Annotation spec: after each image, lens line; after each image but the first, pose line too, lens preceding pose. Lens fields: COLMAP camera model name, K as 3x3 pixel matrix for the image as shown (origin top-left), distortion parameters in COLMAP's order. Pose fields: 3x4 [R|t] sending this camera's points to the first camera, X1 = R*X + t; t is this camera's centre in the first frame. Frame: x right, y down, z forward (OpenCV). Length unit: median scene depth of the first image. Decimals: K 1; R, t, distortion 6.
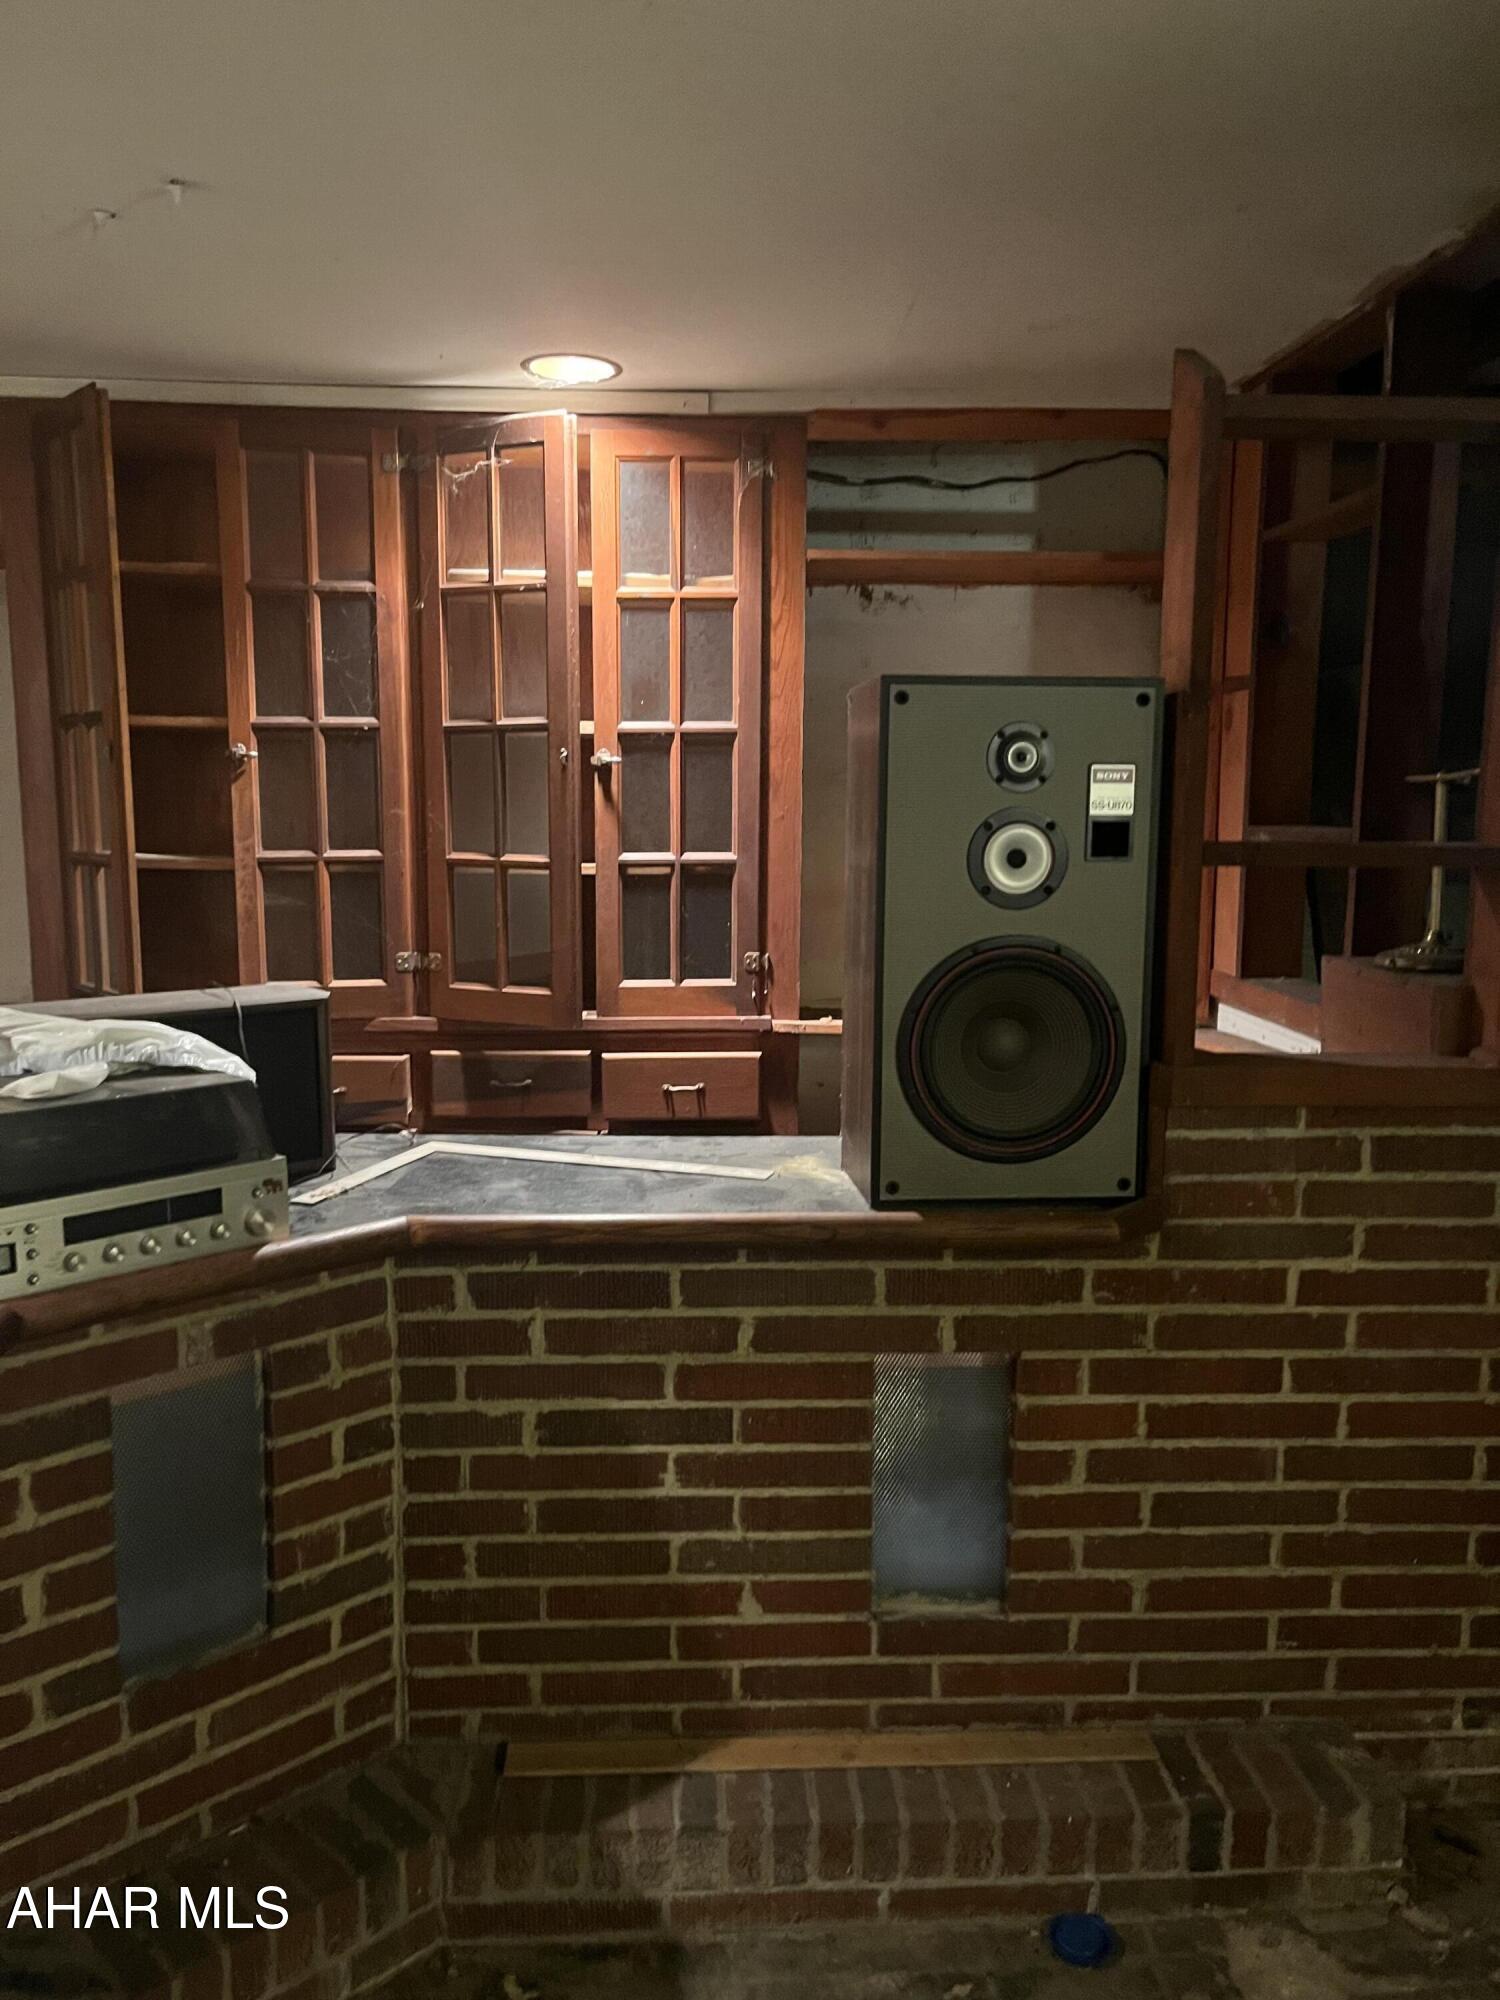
lens RADIAL K [[1515.0, 0, 749.9], [0, 1515.0, 1007.9], [0, 0, 1]] dist [0.059294, -0.077960]
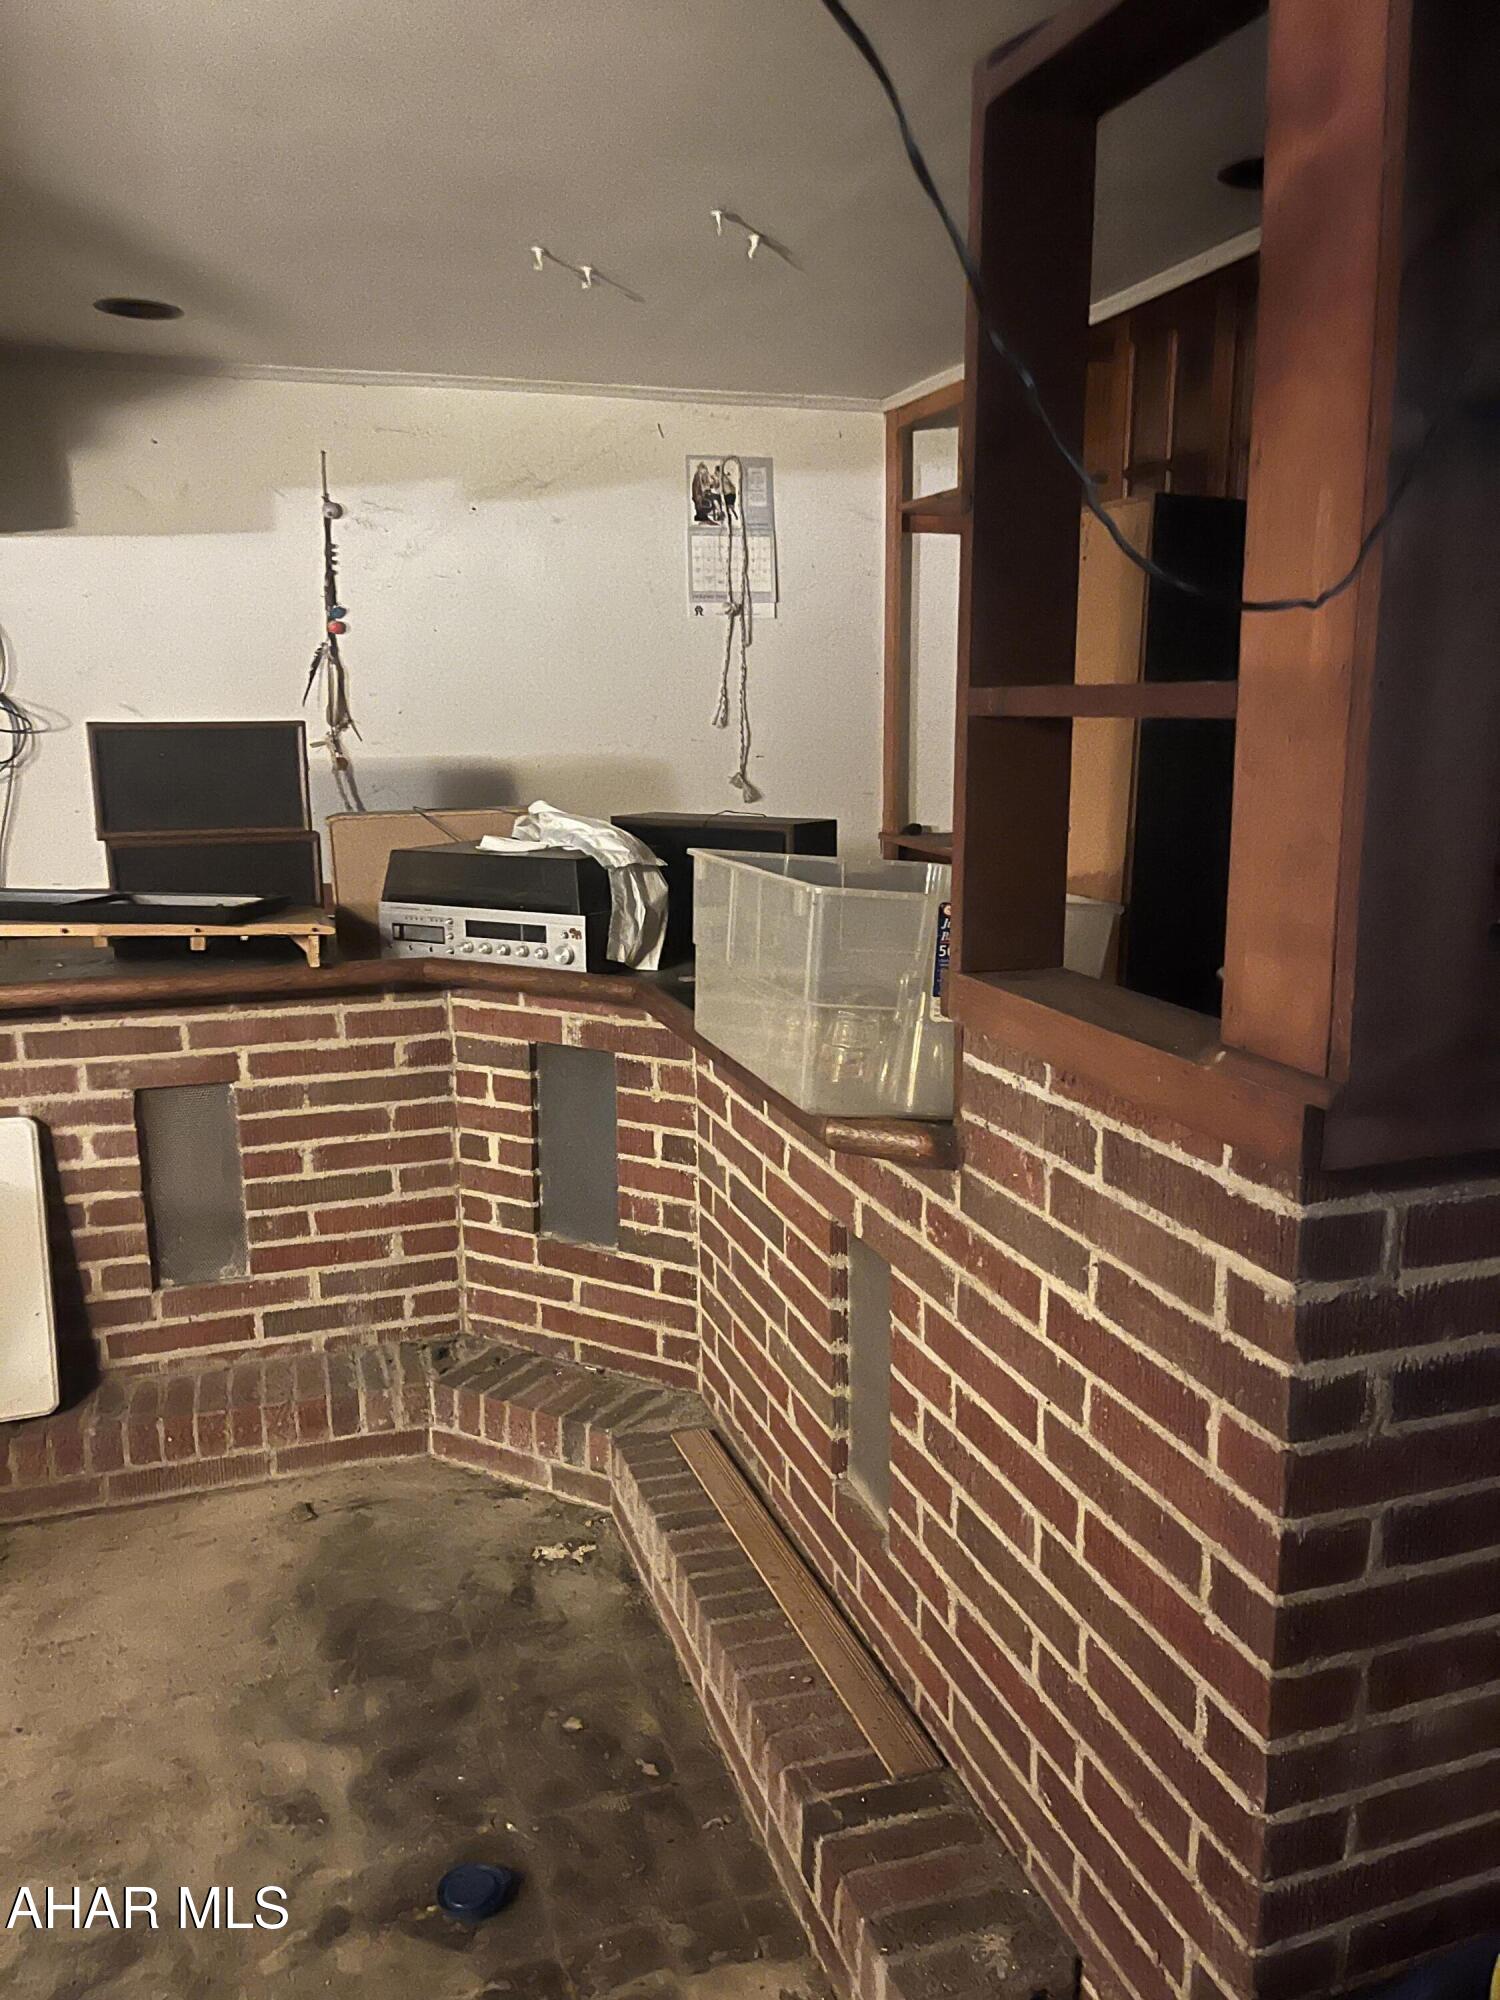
lens RADIAL K [[1515.0, 0, 751.5], [0, 1515.0, 994.3], [0, 0, 1]] dist [0.059294, -0.077960]
pose [[0.272166, 0.173407, -0.946497, 0.980827], [-0.124691, 0.981691, 0.144000, -0.049630], [0.954137, 0.078828, 0.288805, 0.652843]]
